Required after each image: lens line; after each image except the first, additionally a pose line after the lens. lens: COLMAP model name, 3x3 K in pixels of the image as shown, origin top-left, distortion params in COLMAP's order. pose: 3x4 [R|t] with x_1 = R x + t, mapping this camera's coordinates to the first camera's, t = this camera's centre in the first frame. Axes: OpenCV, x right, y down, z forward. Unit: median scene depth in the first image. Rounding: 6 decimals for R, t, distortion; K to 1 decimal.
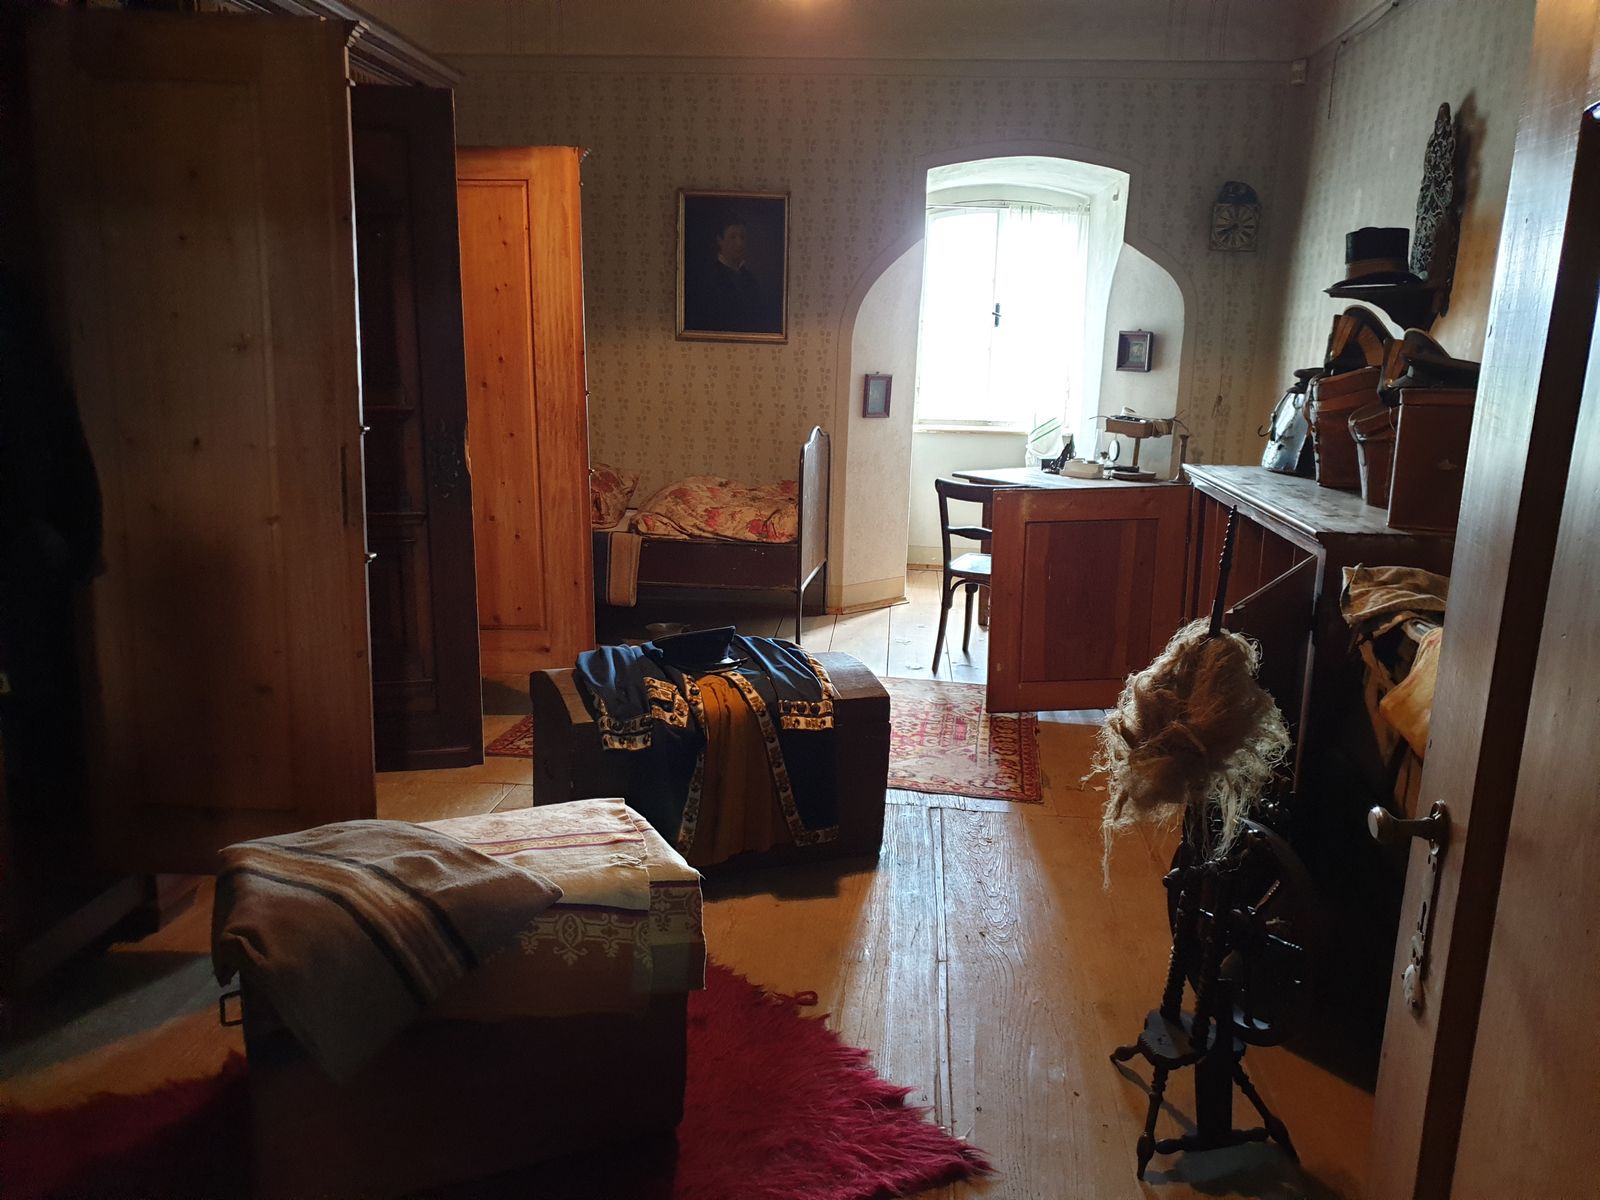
lens RADIAL K [[1218.4, 0, 797.9], [0, 1218.4, 613.4], [0, 0, 1]] dist [0.037352, -0.048953]
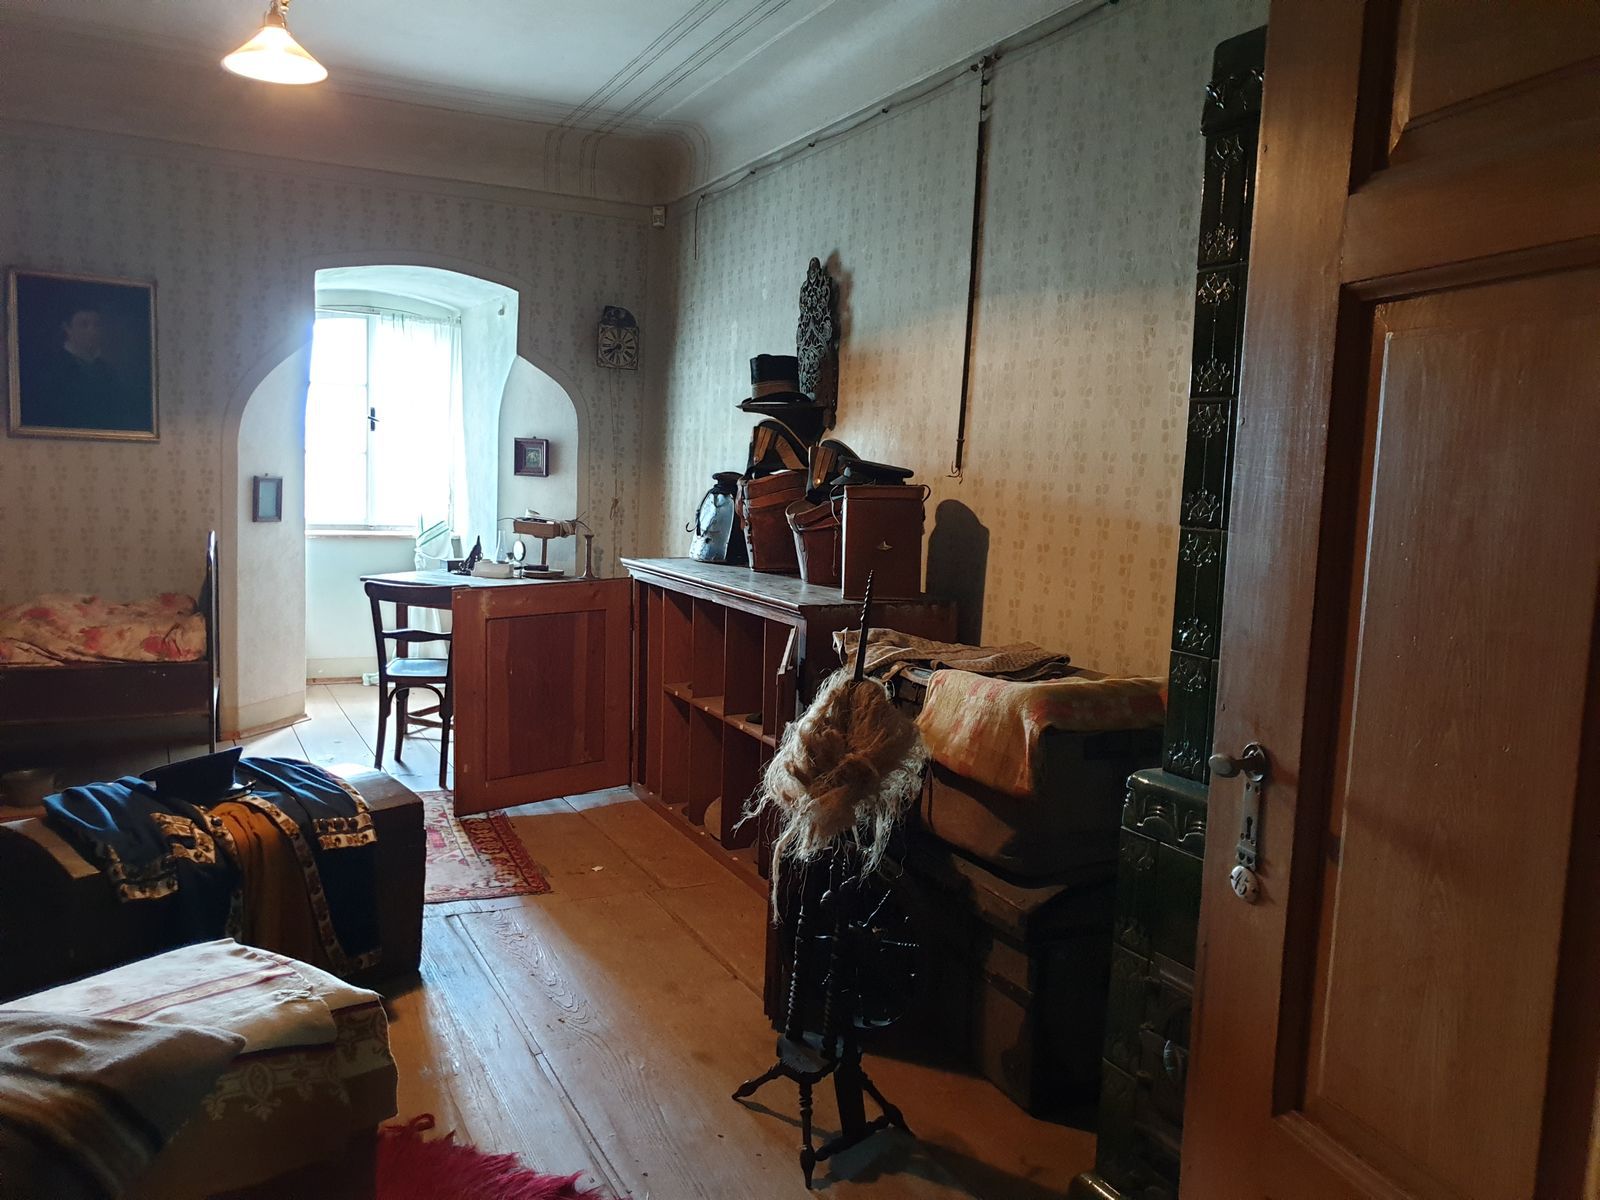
lens RADIAL K [[1218.4, 0, 797.8], [0, 1218.4, 601.6], [0, 0, 1]] dist [0.037352, -0.048953]
pose [[0.860218, -0.050702, 0.507399, -0.107927], [0.098590, 0.992806, -0.067939, 0.004511], [-0.500305, 0.108467, 0.859029, -0.000131]]
